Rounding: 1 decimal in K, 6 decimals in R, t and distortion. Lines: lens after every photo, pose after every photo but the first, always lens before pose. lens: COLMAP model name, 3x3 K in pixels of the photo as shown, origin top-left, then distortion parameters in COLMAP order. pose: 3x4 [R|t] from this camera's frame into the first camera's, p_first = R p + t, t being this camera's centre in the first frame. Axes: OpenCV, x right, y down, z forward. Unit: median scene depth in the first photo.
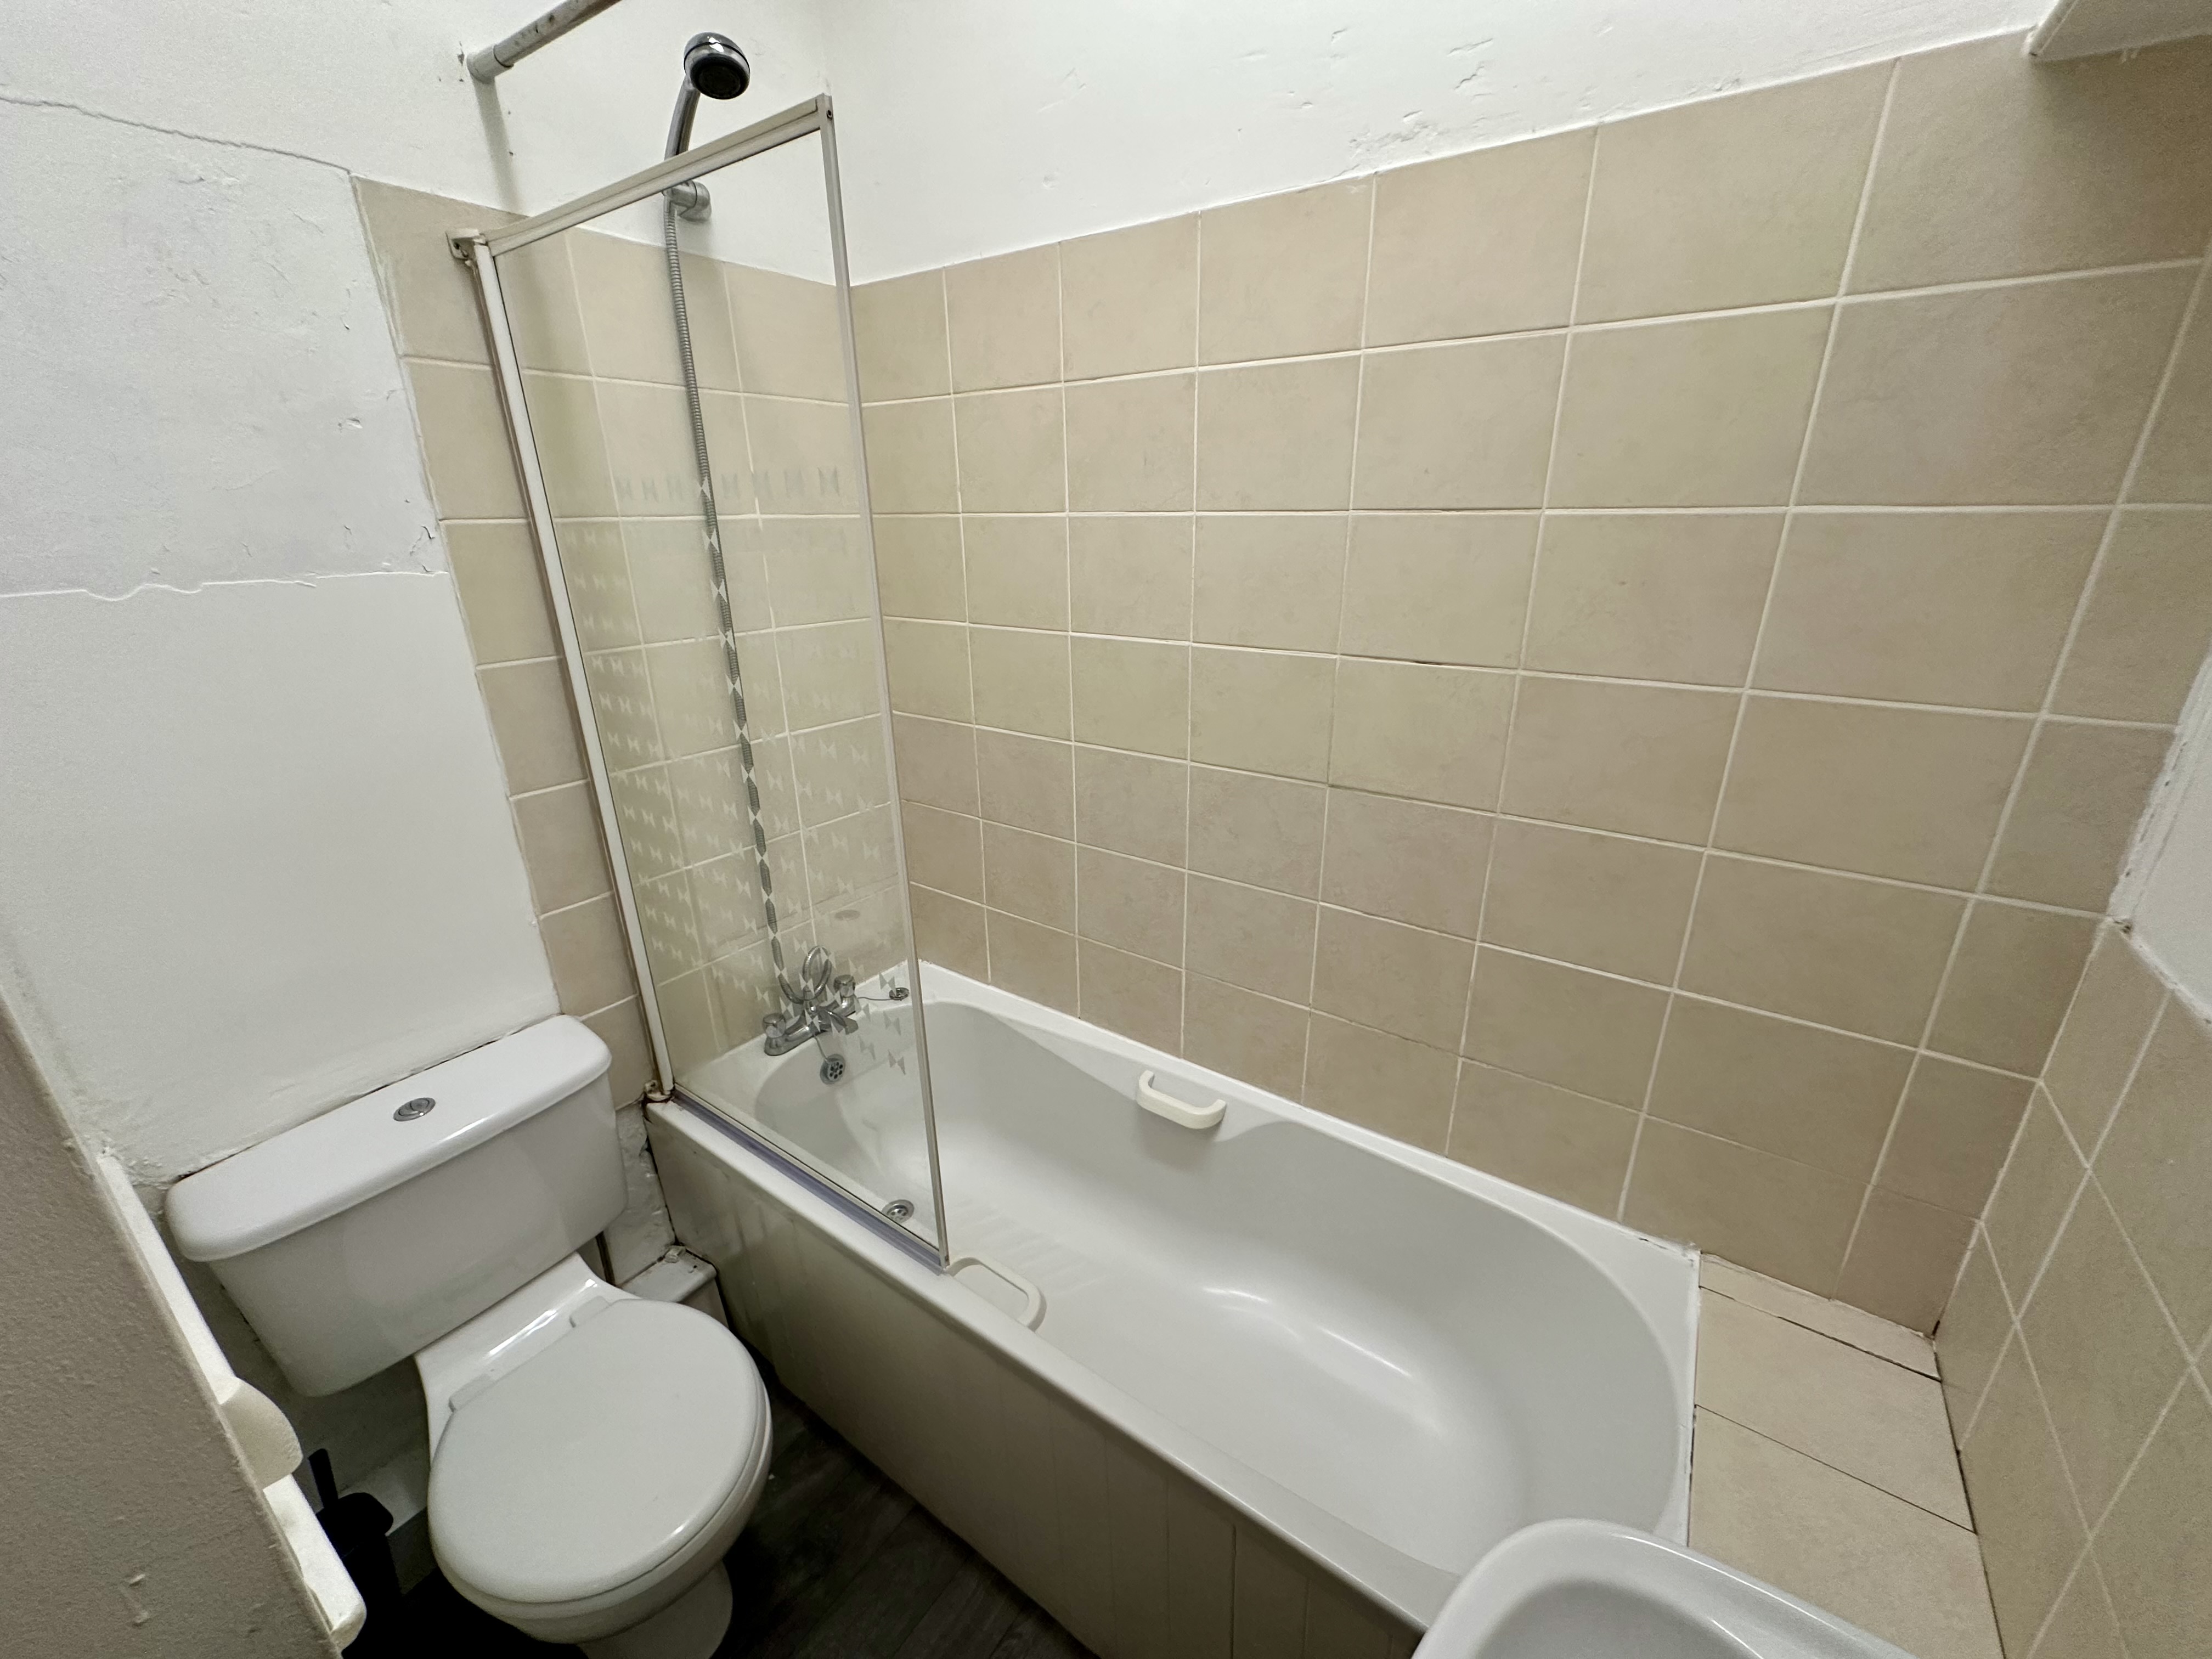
lens RADIAL K [[880.7, 0, 1108.9], [0, 880.7, 829.3], [0, 0, 1]] dist [-0.001694, 0.000338]
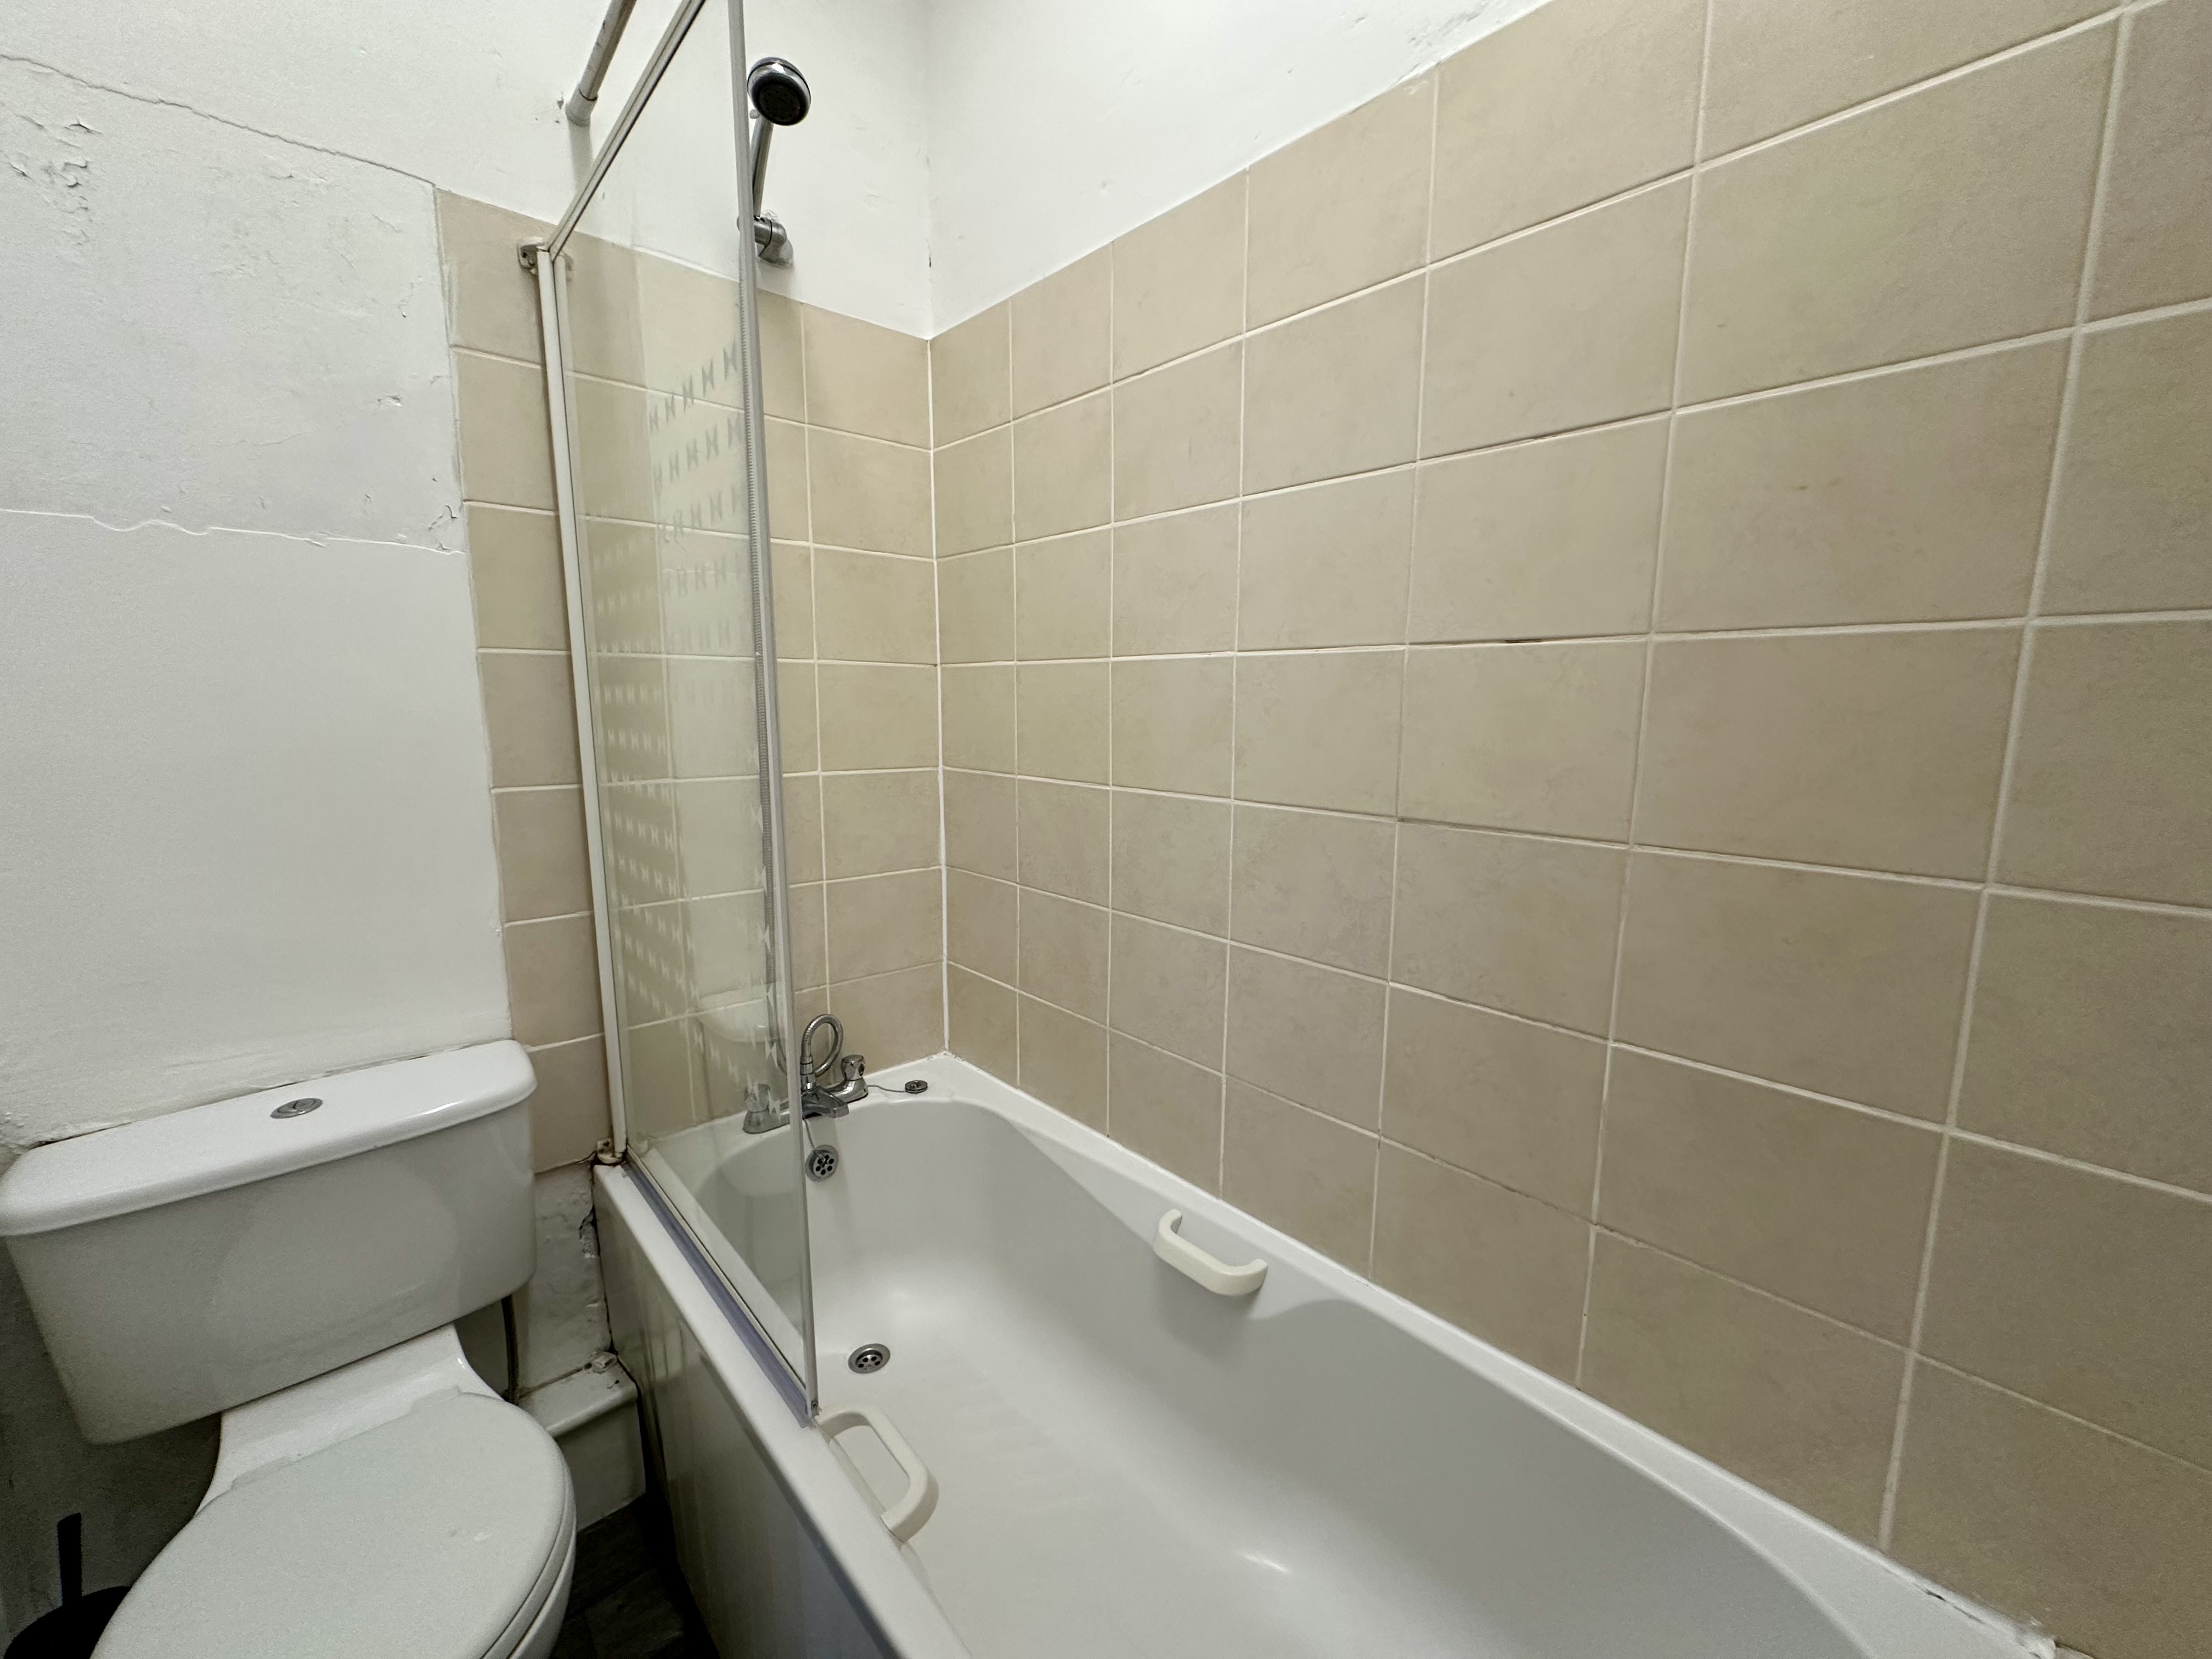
lens RADIAL K [[880.7, 0, 1108.9], [0, 880.7, 829.3], [0, 0, 1]] dist [-0.001694, 0.000338]
pose [[0.976685, 0.047643, -0.209322, 0.164540], [-0.088496, 0.977712, -0.190386, 0.124273], [0.195587, 0.204471, 0.959134, 0.224345]]
